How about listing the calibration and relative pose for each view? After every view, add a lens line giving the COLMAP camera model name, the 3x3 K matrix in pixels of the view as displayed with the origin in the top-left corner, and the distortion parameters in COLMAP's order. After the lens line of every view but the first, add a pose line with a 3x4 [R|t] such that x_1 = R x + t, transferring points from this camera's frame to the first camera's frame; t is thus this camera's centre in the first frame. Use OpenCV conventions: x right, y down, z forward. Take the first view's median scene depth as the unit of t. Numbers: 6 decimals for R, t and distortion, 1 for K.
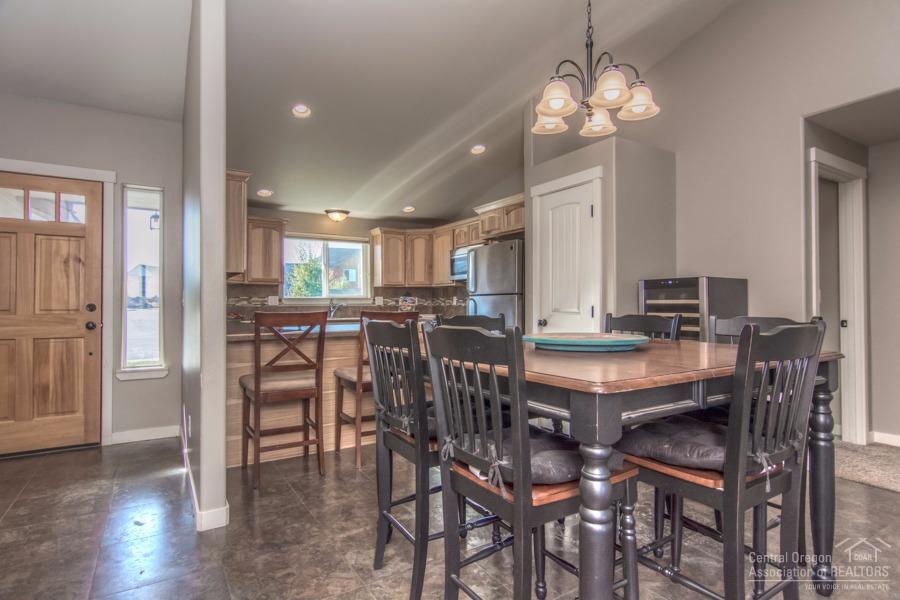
lens RADIAL K [[465.8, 0, 450.0], [0, 465.8, 300.0], [0, 0, 1]] dist [-0.013113, -0.000129]
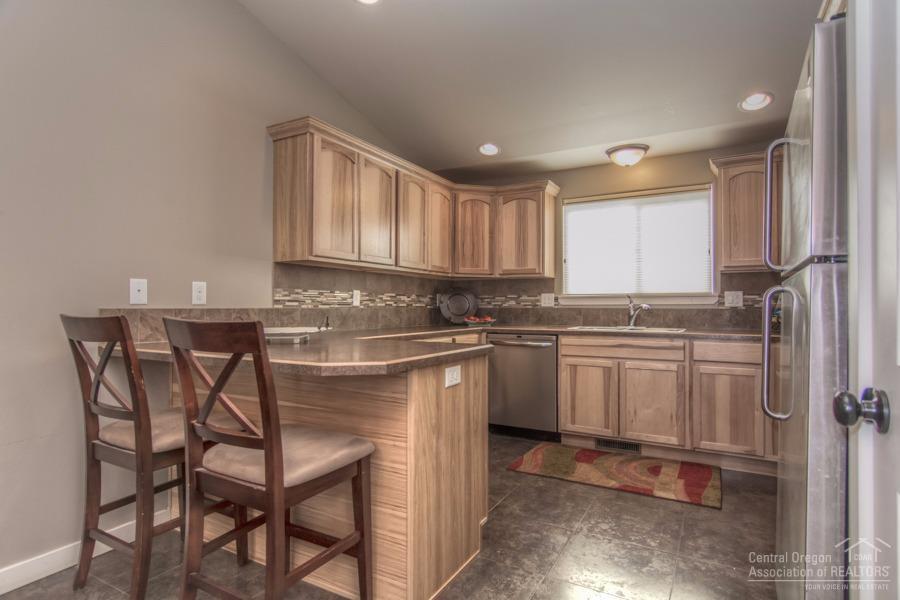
lens RADIAL K [[465.8, 0, 450.0], [0, 465.8, 300.0], [0, 0, 1]] dist [-0.013113, -0.000129]
pose [[0.474204, -0.007878, -0.880380, 0.175534], [0.005759, 0.999966, -0.005846, 0.004810], [0.880396, -0.002298, 0.474234, 0.527268]]
